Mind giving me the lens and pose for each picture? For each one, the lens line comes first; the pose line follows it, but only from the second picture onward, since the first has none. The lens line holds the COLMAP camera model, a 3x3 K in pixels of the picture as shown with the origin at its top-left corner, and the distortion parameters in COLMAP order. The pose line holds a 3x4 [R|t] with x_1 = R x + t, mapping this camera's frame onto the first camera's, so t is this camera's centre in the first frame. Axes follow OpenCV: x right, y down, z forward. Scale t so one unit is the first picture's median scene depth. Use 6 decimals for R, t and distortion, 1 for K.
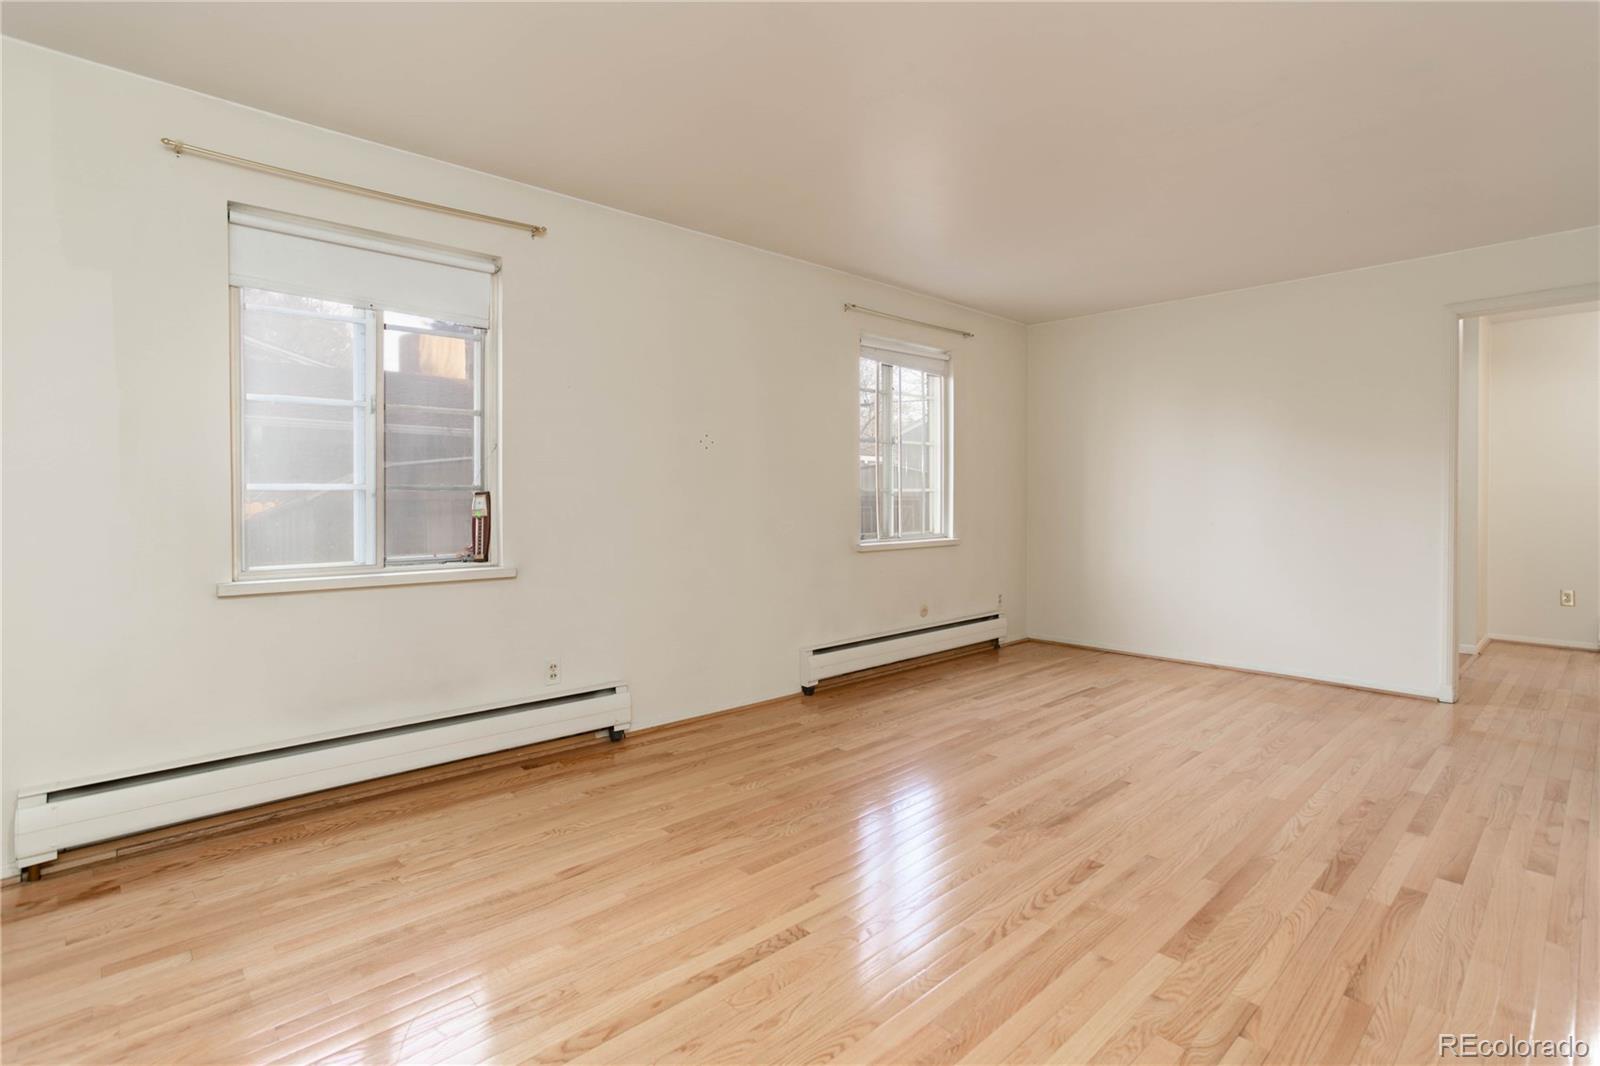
lens RADIAL K [[787.8, 0, 798.4], [0, 787.8, 493.3], [0, 0, 1]] dist [-0.052341, 0.034122]
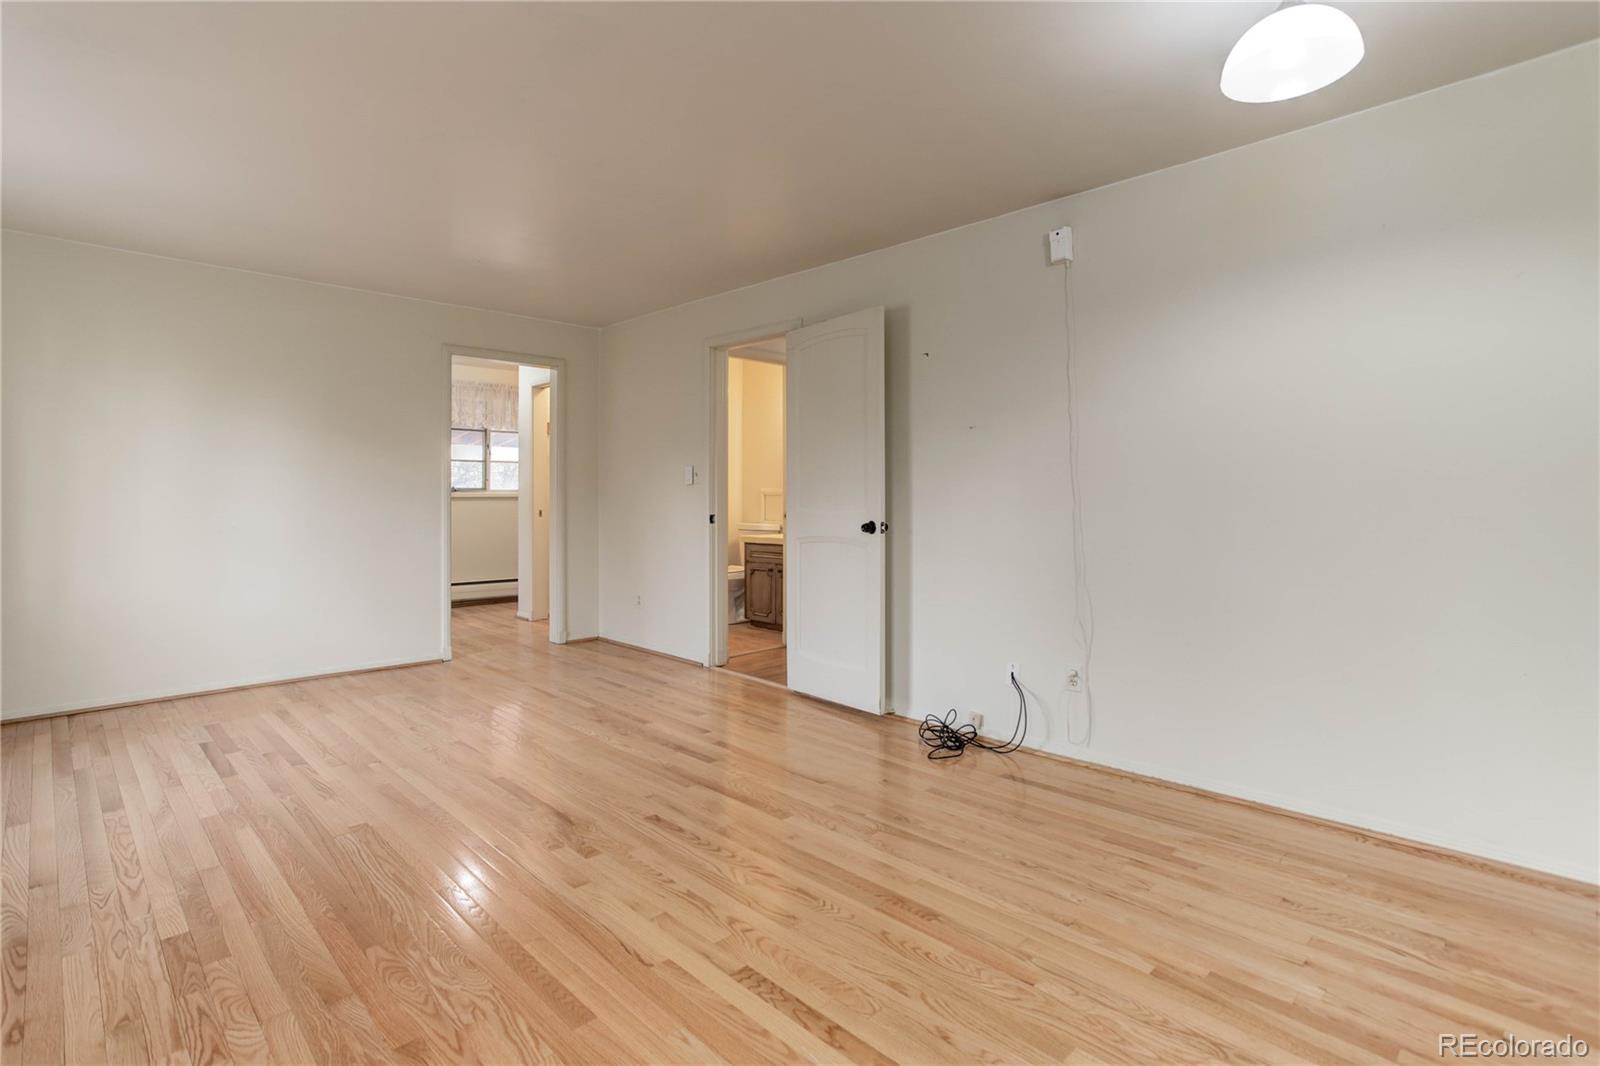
lens RADIAL K [[787.8, 0, 798.4], [0, 787.8, 493.3], [0, 0, 1]] dist [-0.052341, 0.034122]
pose [[-0.037337, 0.004980, 0.999290, -0.795865], [-0.004573, 0.999976, -0.005154, 0.003325], [-0.999292, -0.004762, -0.037314, 0.844247]]
